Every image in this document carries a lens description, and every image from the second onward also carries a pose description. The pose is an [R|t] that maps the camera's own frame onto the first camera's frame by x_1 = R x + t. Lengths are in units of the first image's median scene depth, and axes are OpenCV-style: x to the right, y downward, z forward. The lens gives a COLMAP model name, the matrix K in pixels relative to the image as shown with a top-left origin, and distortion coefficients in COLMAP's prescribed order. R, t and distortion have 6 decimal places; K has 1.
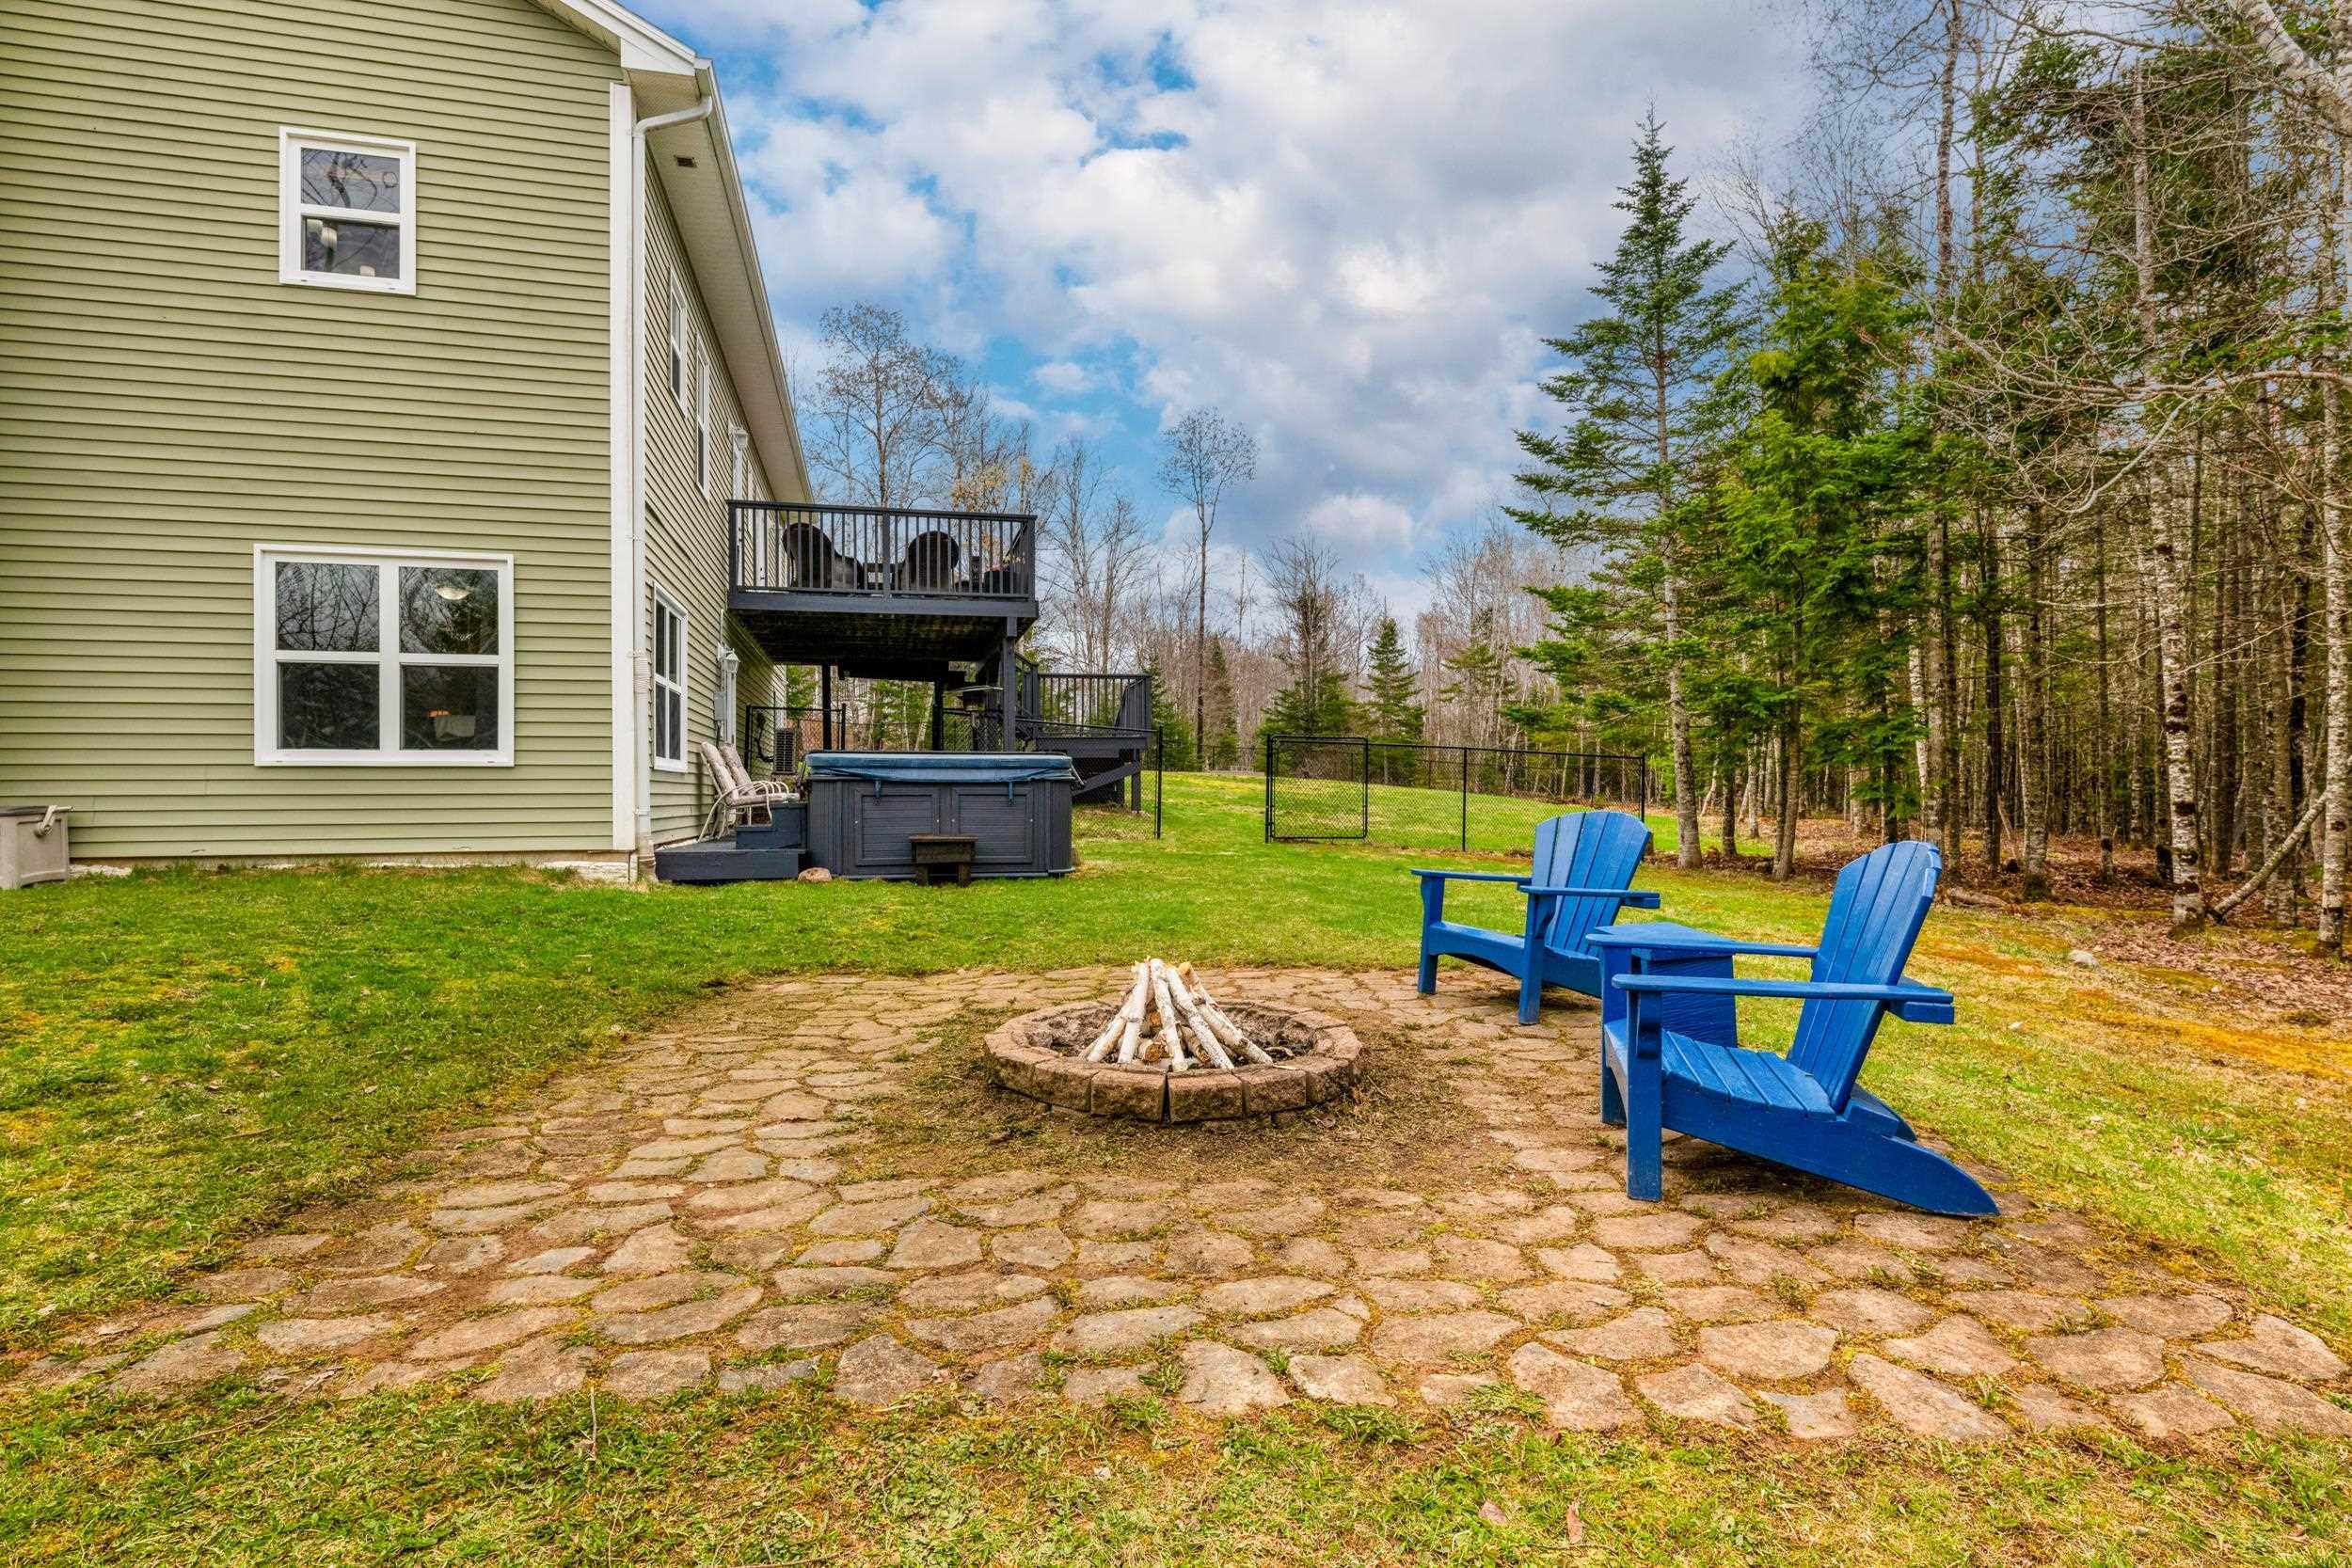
lens RADIAL K [[1133.6, 0, 1176.0], [0, 1133.6, 784.0], [0, 0, 1]] dist [-0.001639, 0.000229]
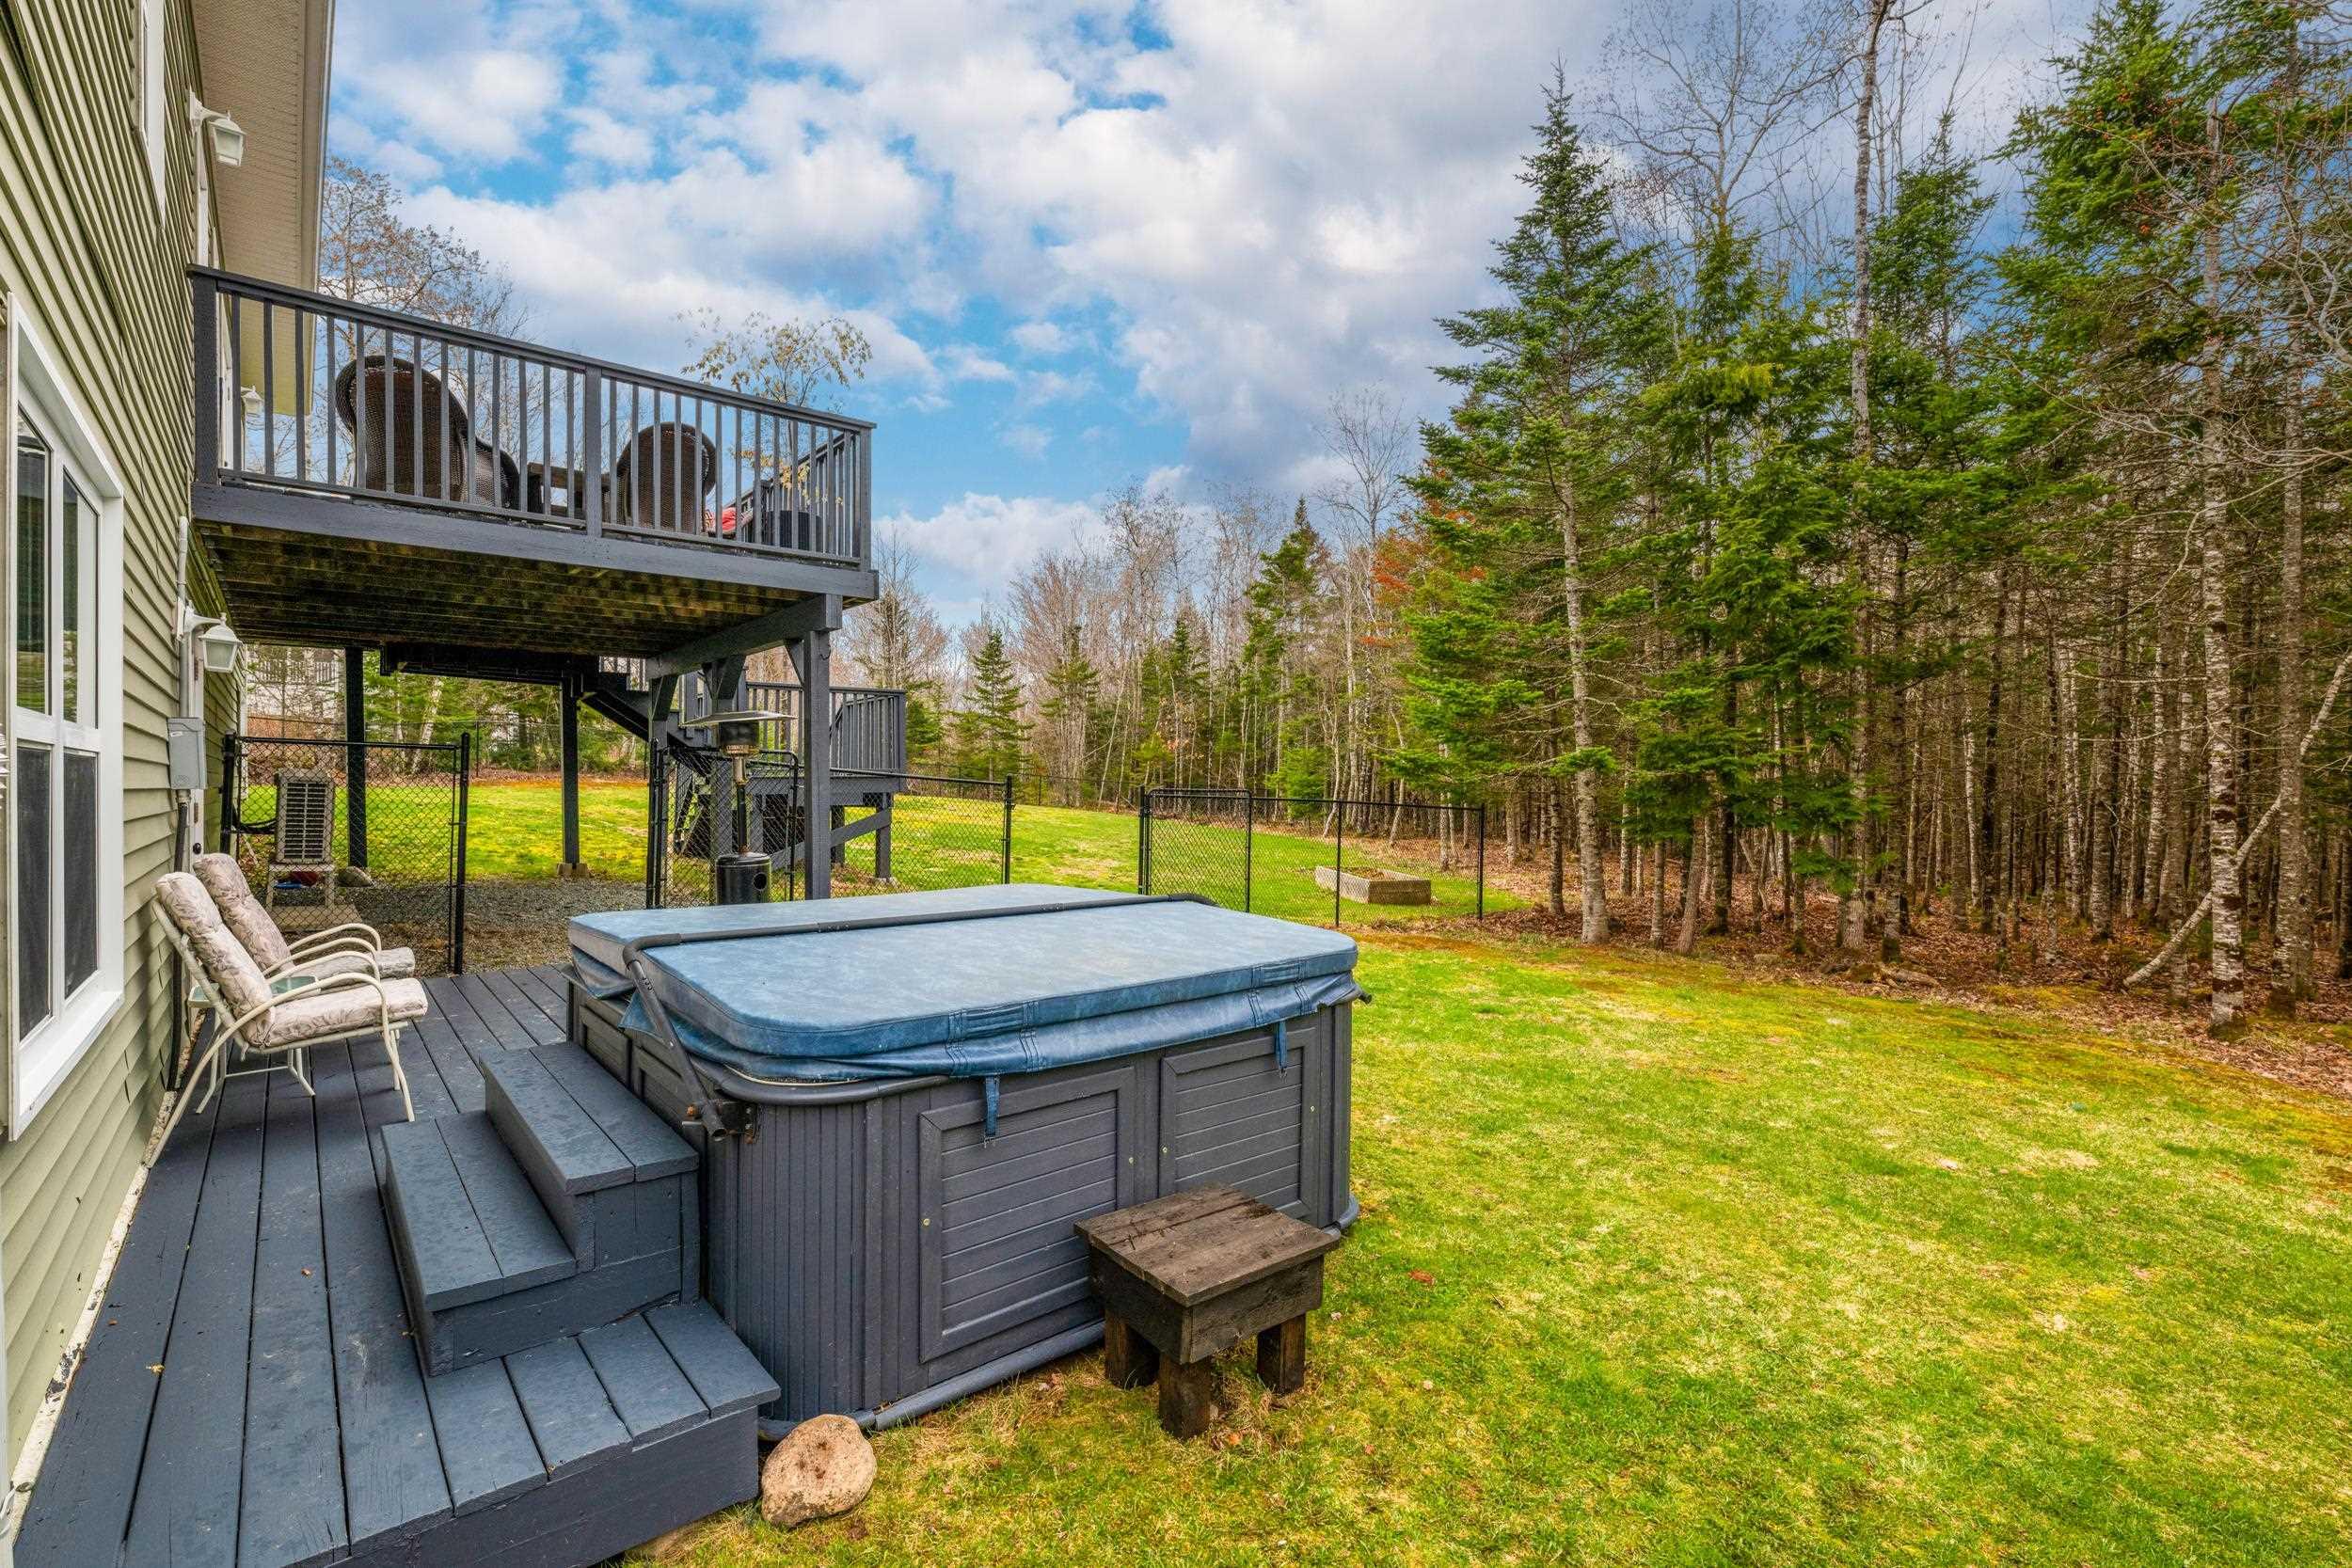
lens RADIAL K [[1040.7, 0, 1176.0], [0, 1040.7, 784.0], [0, 0, 1]] dist [-0.000049, 0.000475]
pose [[0.899661, 0.006444, 0.436541, -0.221471], [-0.008026, 0.999966, 0.001778, -0.055098], [-0.436514, -0.005103, 0.899683, 0.460556]]
